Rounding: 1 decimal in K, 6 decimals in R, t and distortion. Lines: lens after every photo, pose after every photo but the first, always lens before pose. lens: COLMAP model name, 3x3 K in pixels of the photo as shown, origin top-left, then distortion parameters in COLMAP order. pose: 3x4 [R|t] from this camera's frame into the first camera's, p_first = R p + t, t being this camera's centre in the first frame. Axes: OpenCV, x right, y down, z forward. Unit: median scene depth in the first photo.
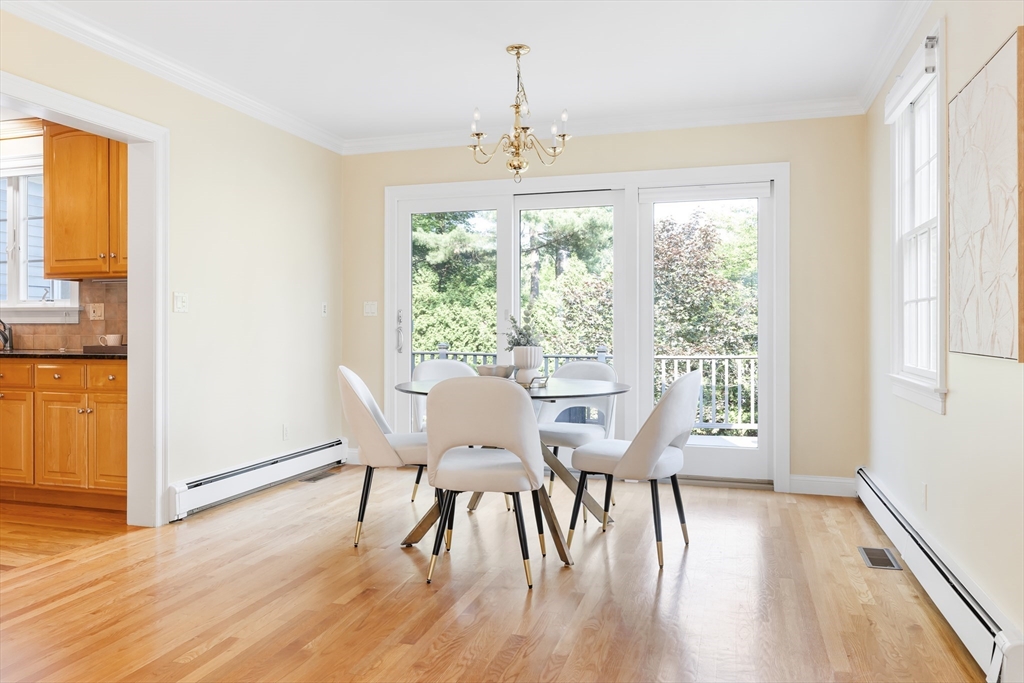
lens RADIAL K [[747.1, 0, 511.2], [0, 747.1, 326.9], [0, 0, 1]] dist [0.001782, 0.001539]
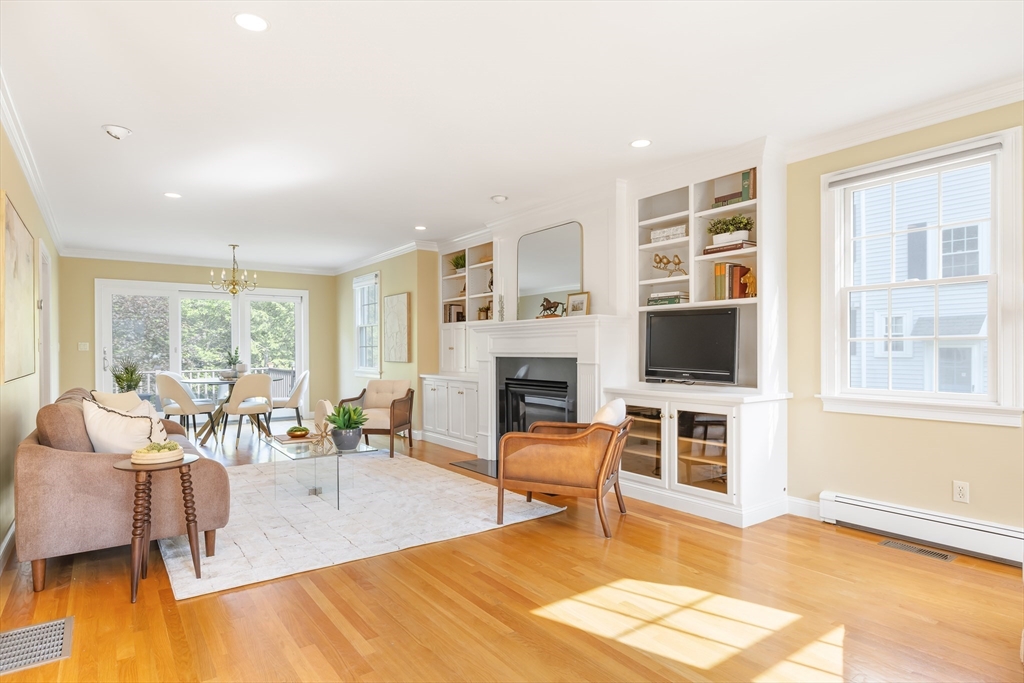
lens RADIAL K [[561.4, 0, 509.5], [0, 561.4, 353.9], [0, 0, 1]] dist [-0.000651, -0.000087]
pose [[0.590080, -0.008244, 0.807303, -0.979371], [0.005037, 0.999966, 0.006529, -0.014768], [-0.807329, 0.000214, 0.590101, -0.875697]]
